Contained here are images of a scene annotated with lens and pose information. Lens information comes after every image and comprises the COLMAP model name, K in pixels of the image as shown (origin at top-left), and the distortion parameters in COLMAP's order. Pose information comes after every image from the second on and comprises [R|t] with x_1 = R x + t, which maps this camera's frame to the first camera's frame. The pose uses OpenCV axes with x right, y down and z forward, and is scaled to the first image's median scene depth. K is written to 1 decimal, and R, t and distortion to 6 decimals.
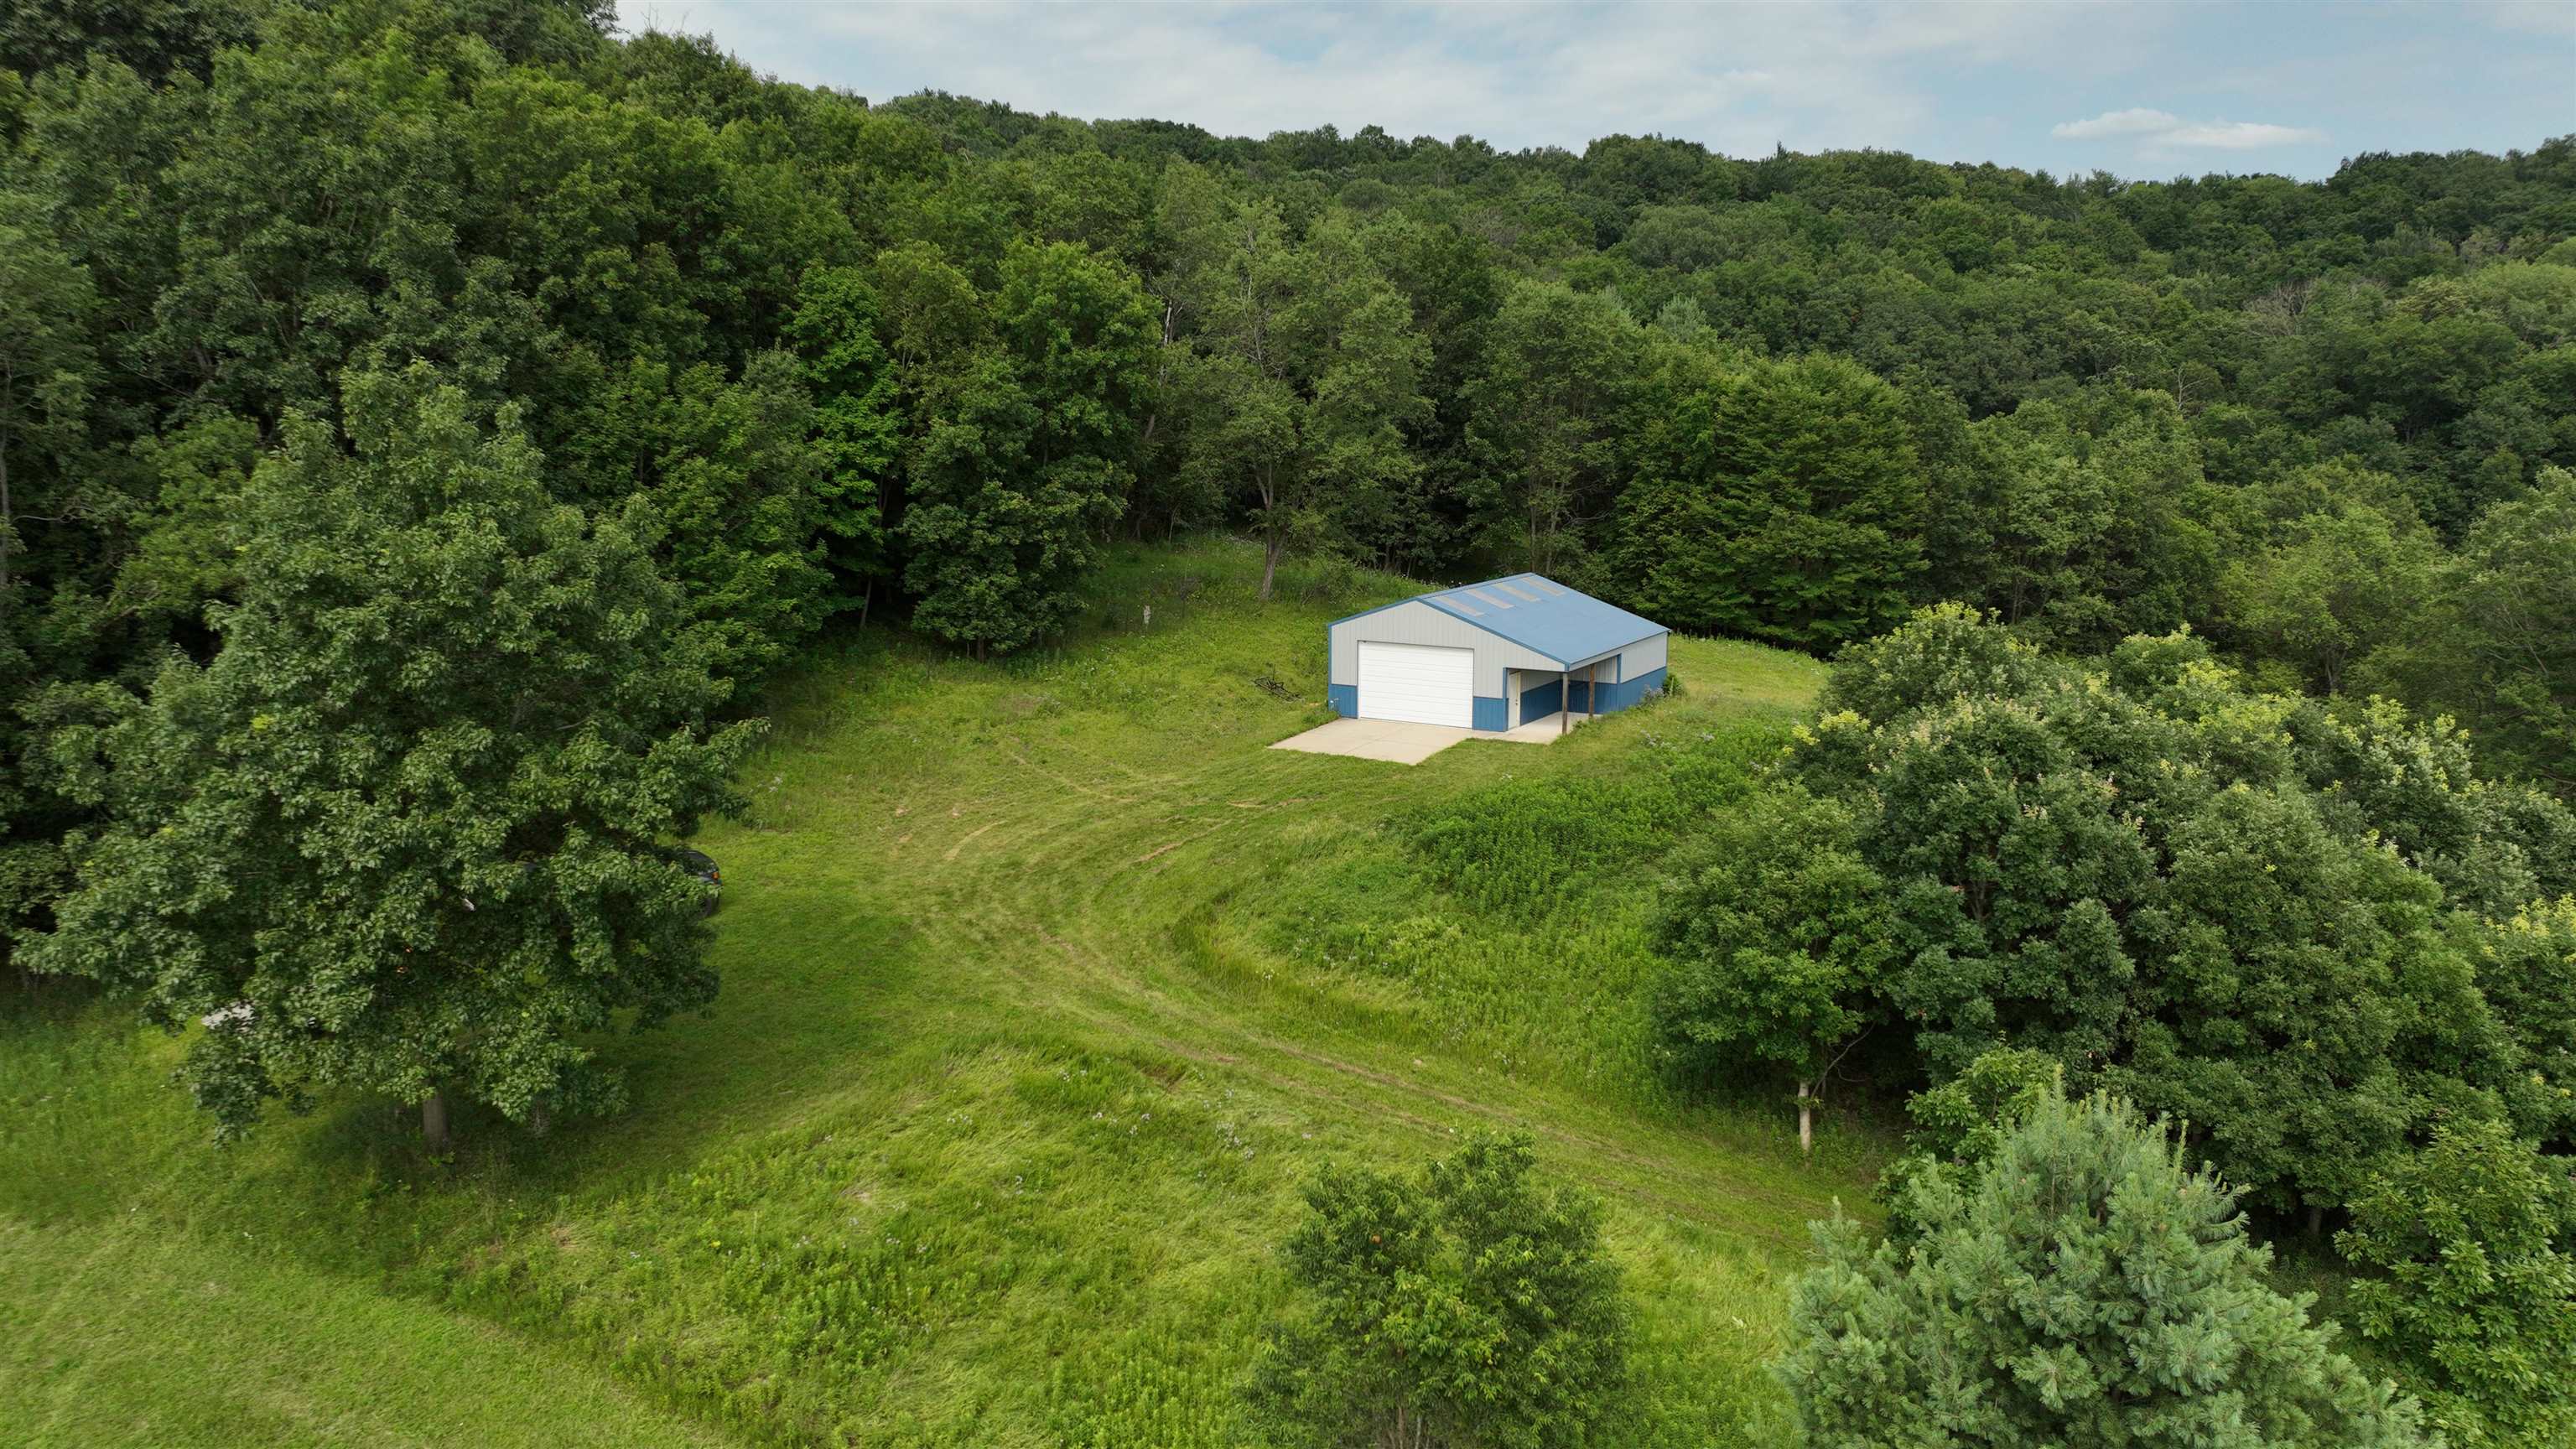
lens RADIAL K [[1816.8, 0, 1290.1], [0, 1816.8, 725.2], [0, 0, 1]] dist [0.000875, 0.021930]
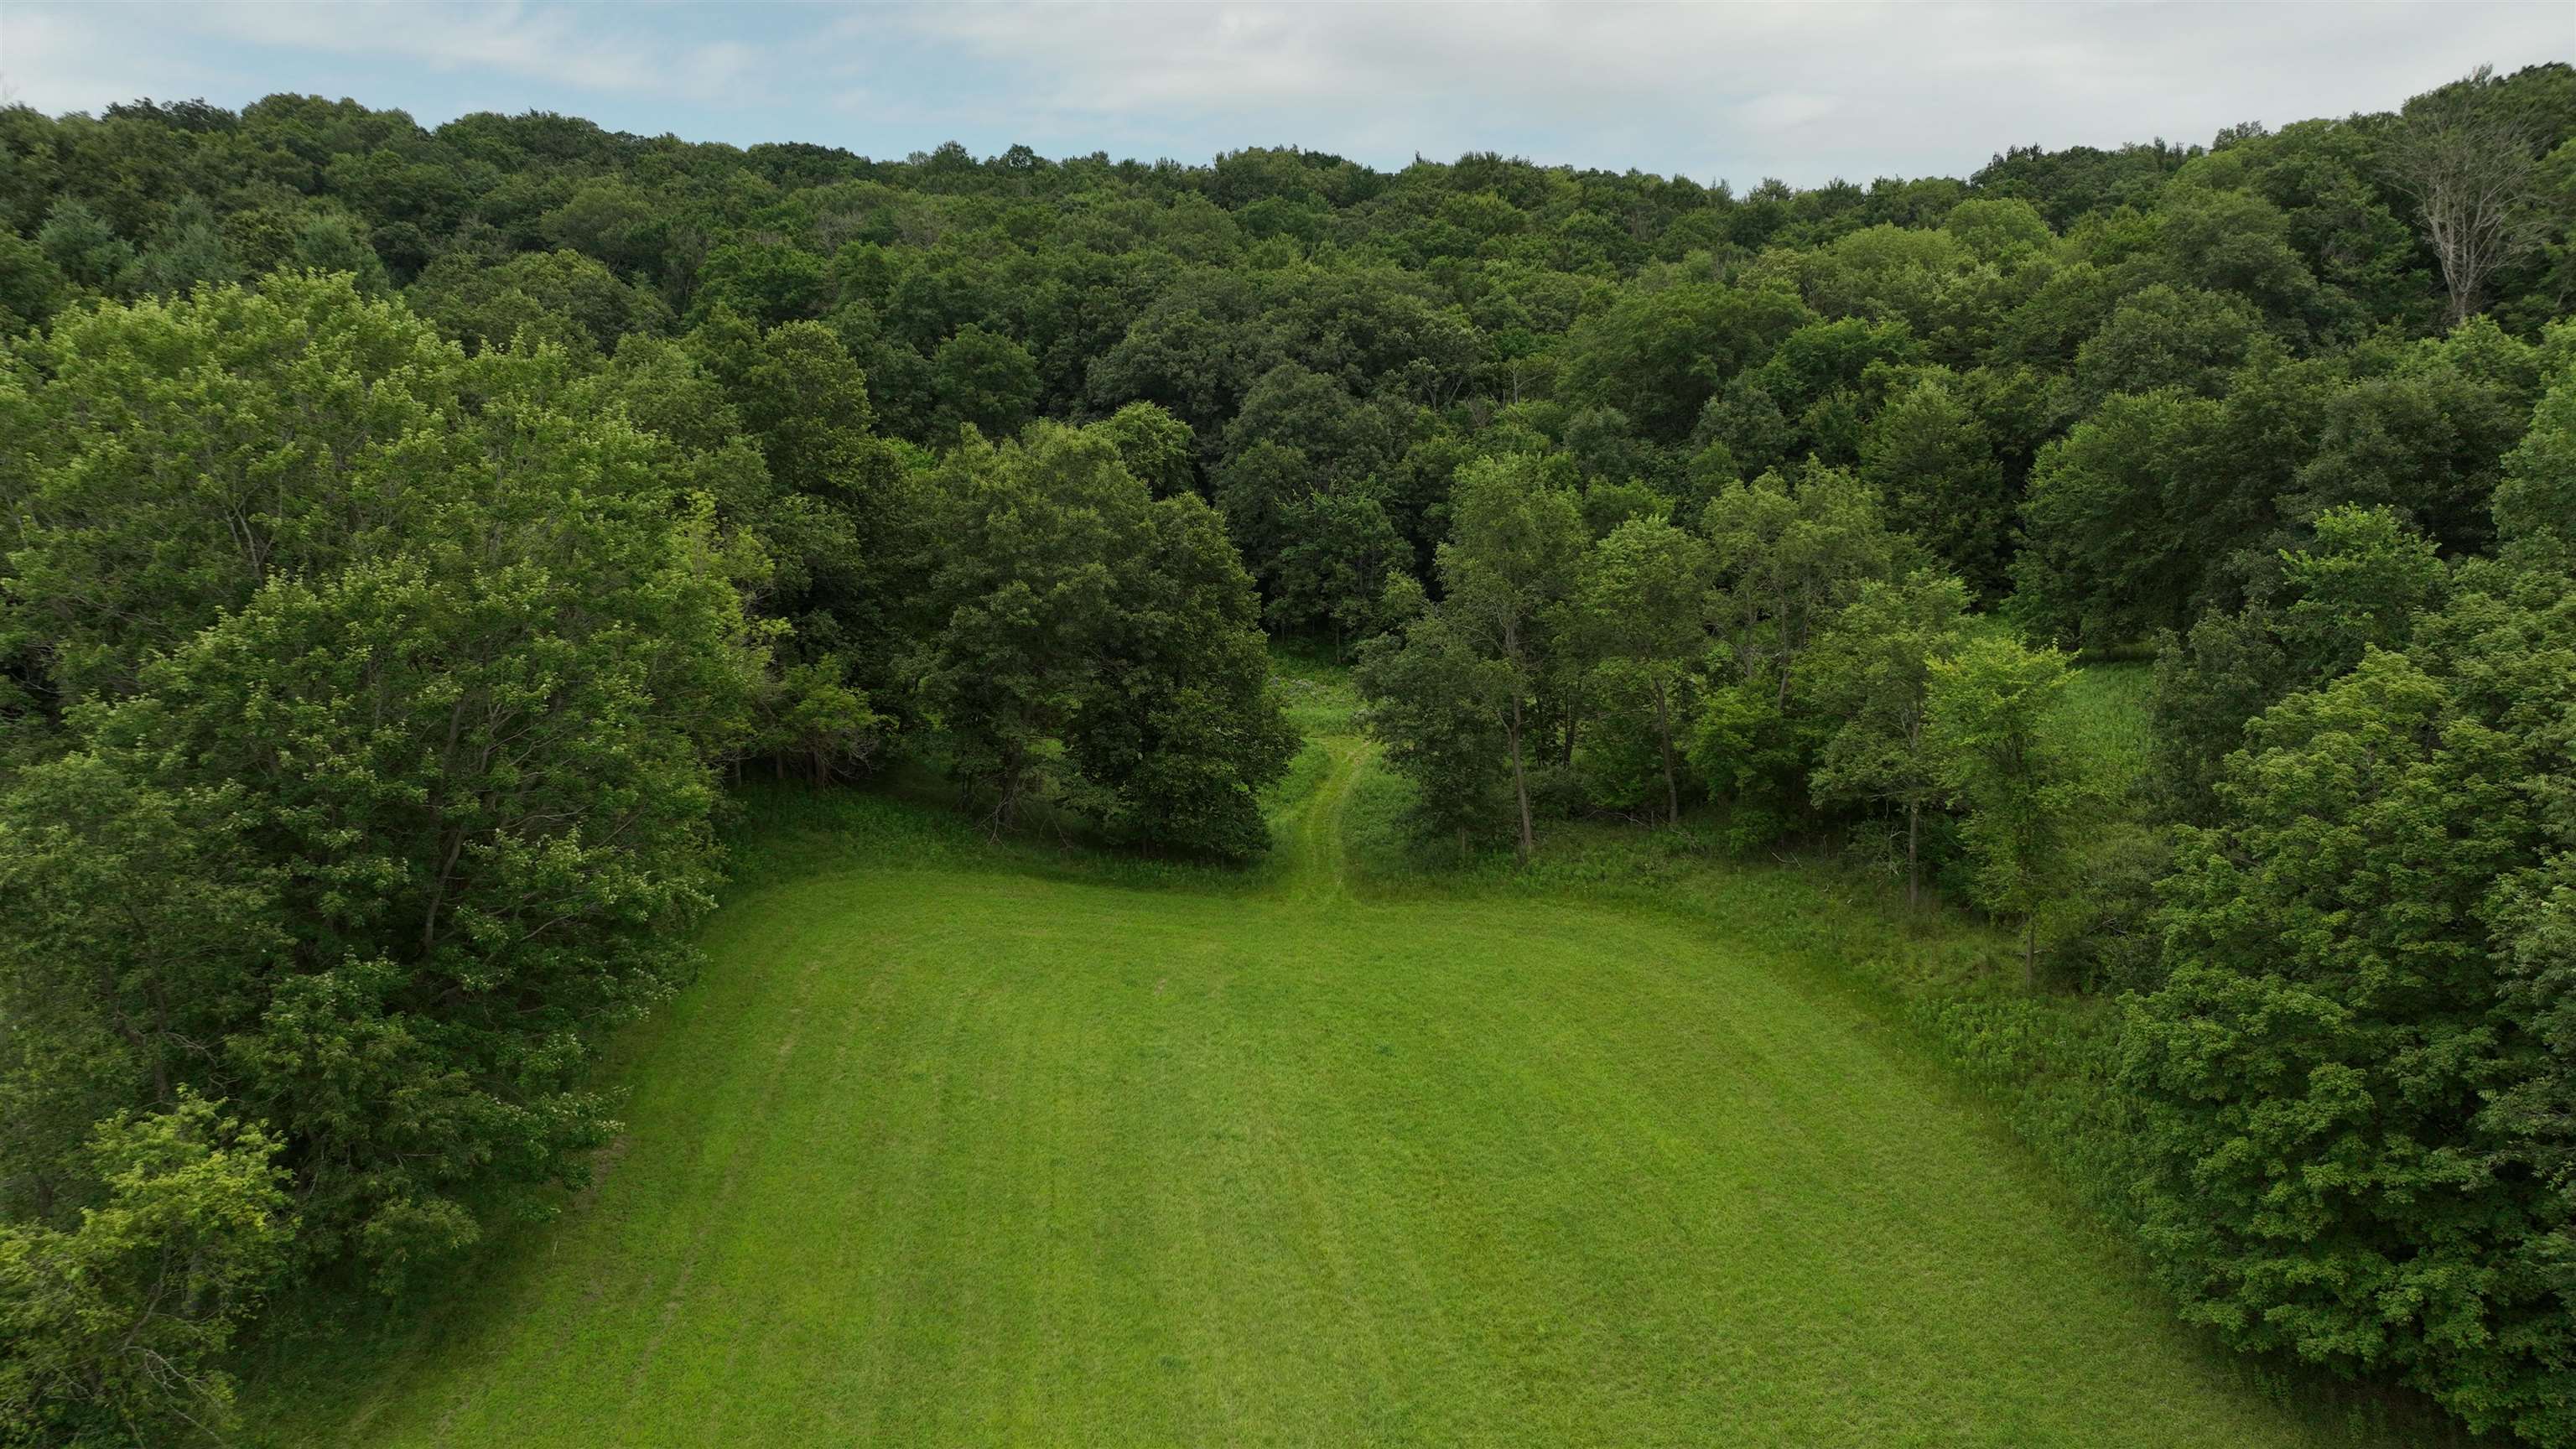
lens RADIAL K [[1823.8, 0, 1288.5], [0, 1823.8, 707.5], [0, 0, 1]] dist [0.000197, 0.025324]
pose [[0.998316, 0.006598, -0.057633, 1.257682], [-0.009545, 0.998652, -0.051018, 0.006500], [0.057218, 0.051482, 0.997033, 0.524160]]
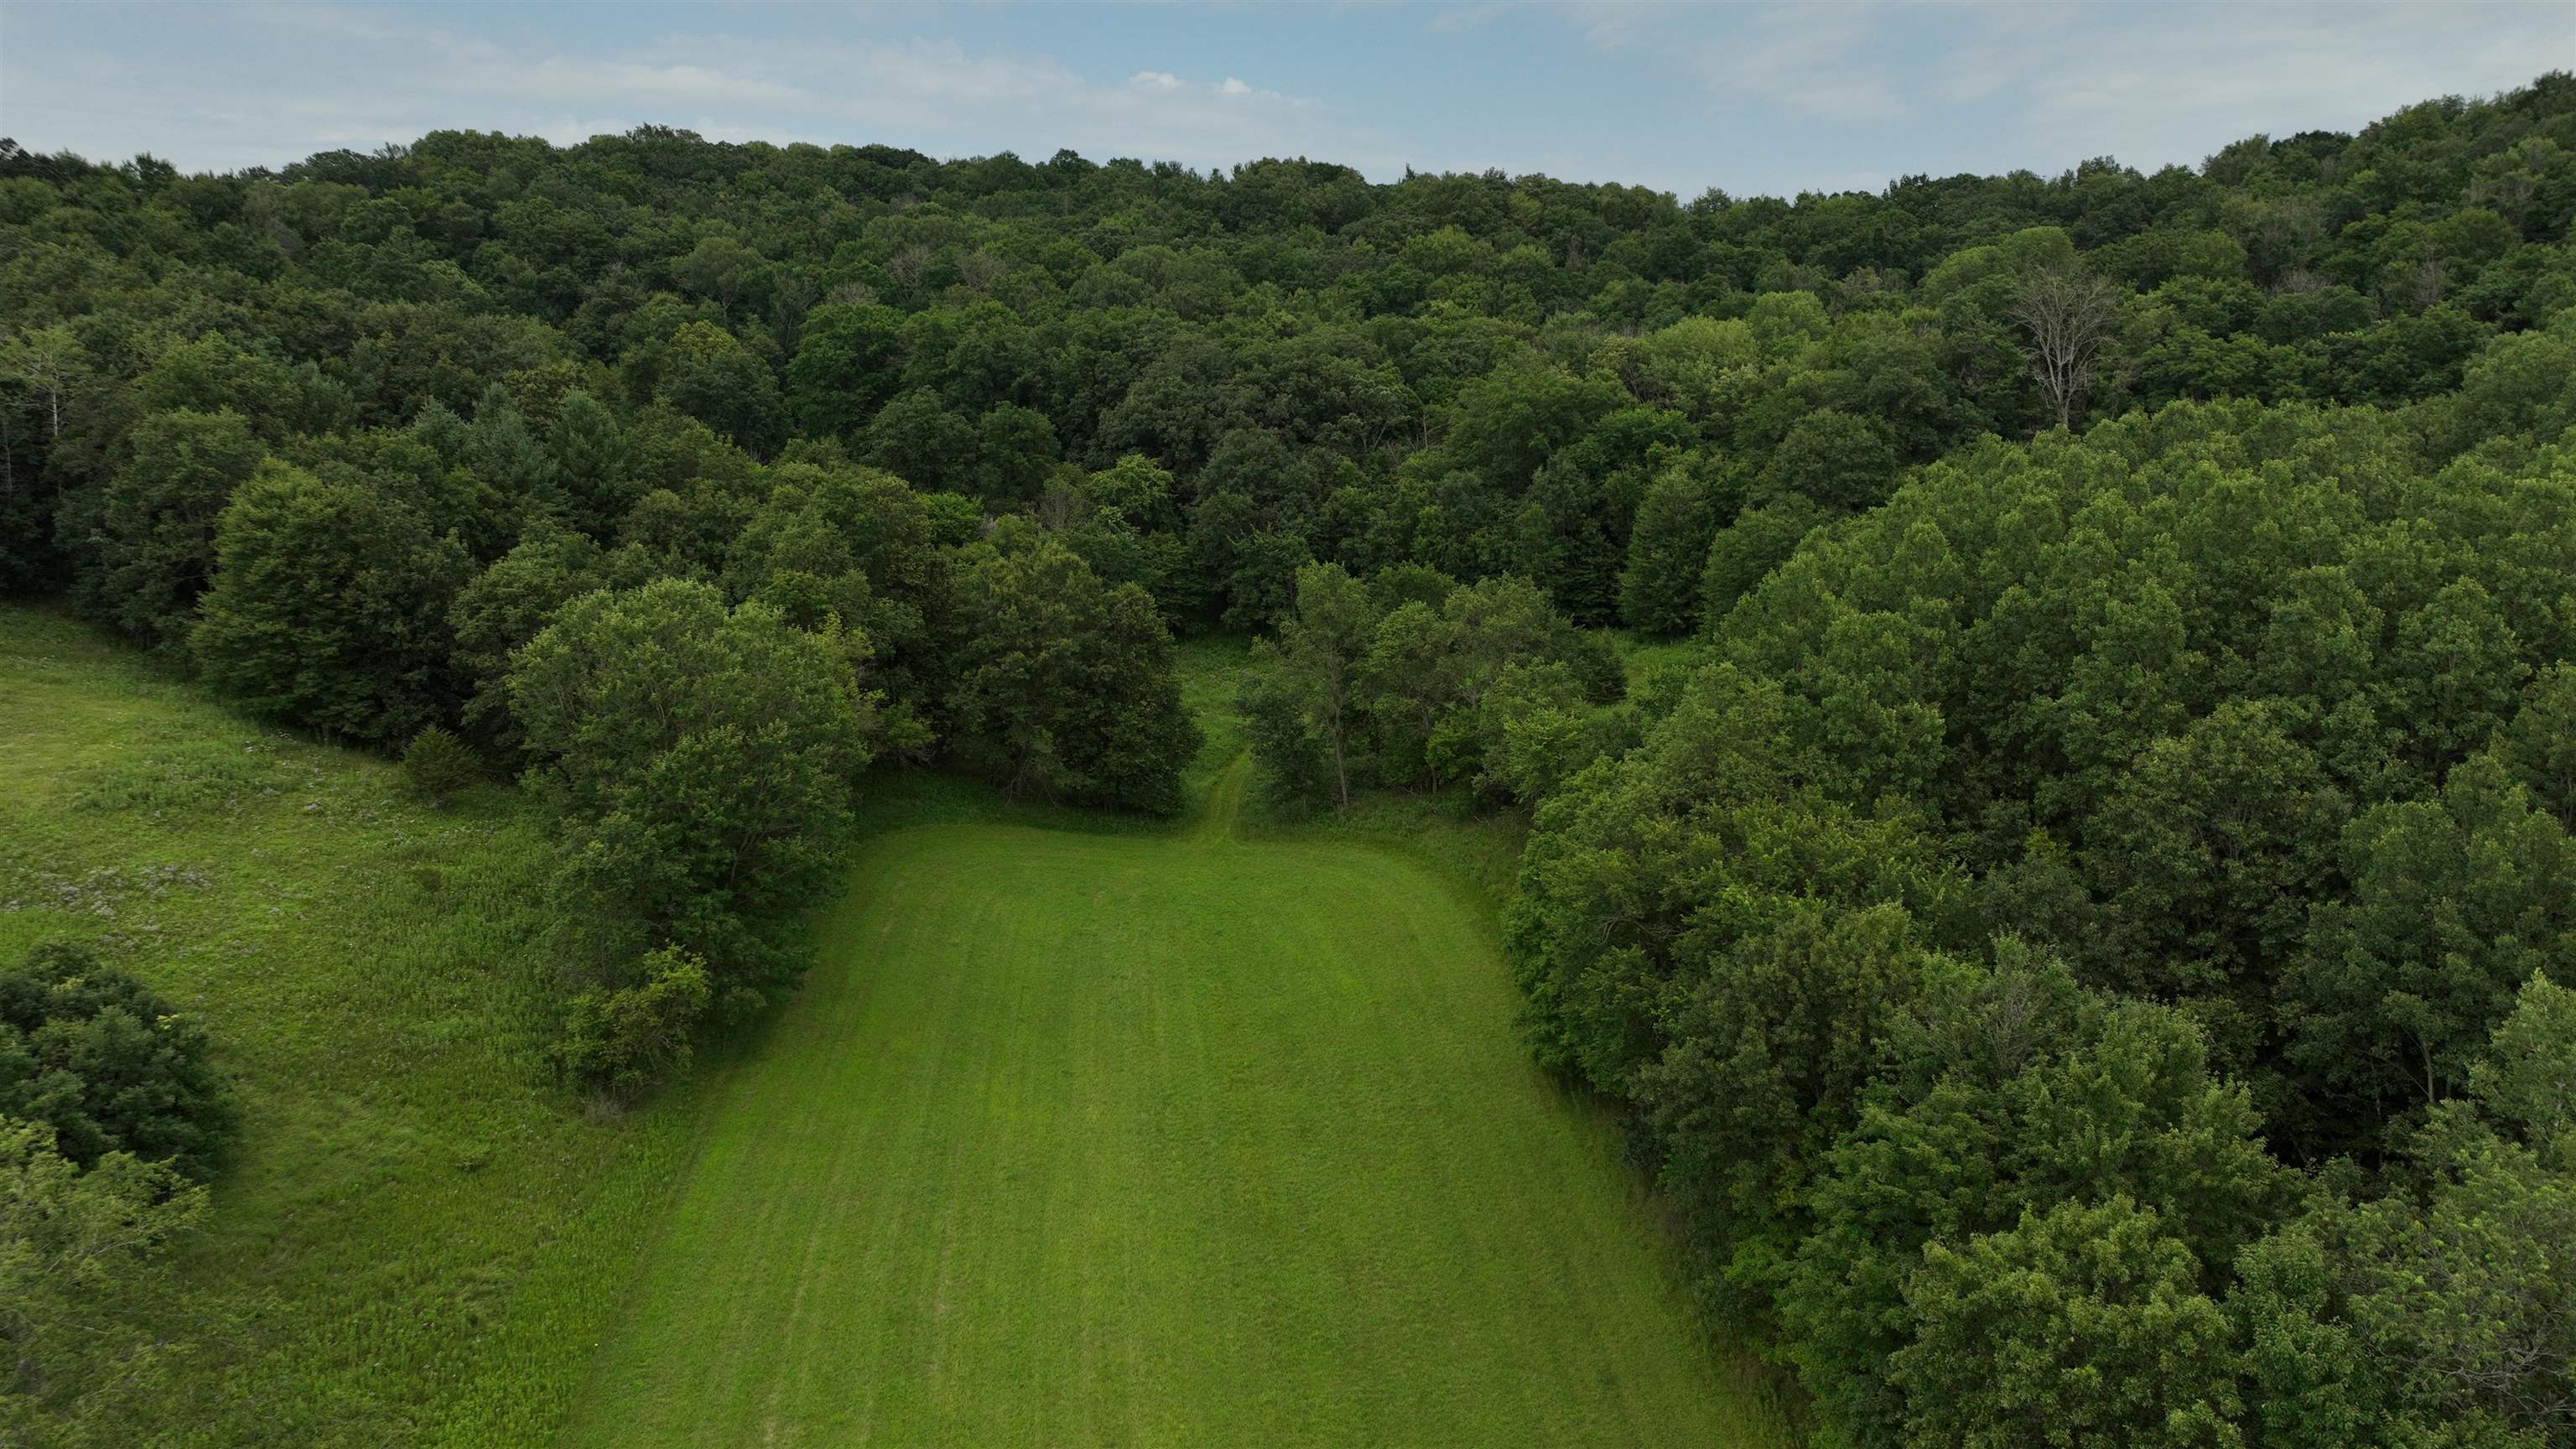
lens RADIAL K [[1816.8, 0, 1290.1], [0, 1816.8, 725.2], [0, 0, 1]] dist [0.000875, 0.021930]
pose [[0.995202, 0.013319, -0.096931, 1.490683], [-0.011584, 0.999763, 0.018444, -0.092700], [0.097154, -0.017232, 0.995120, -0.214964]]
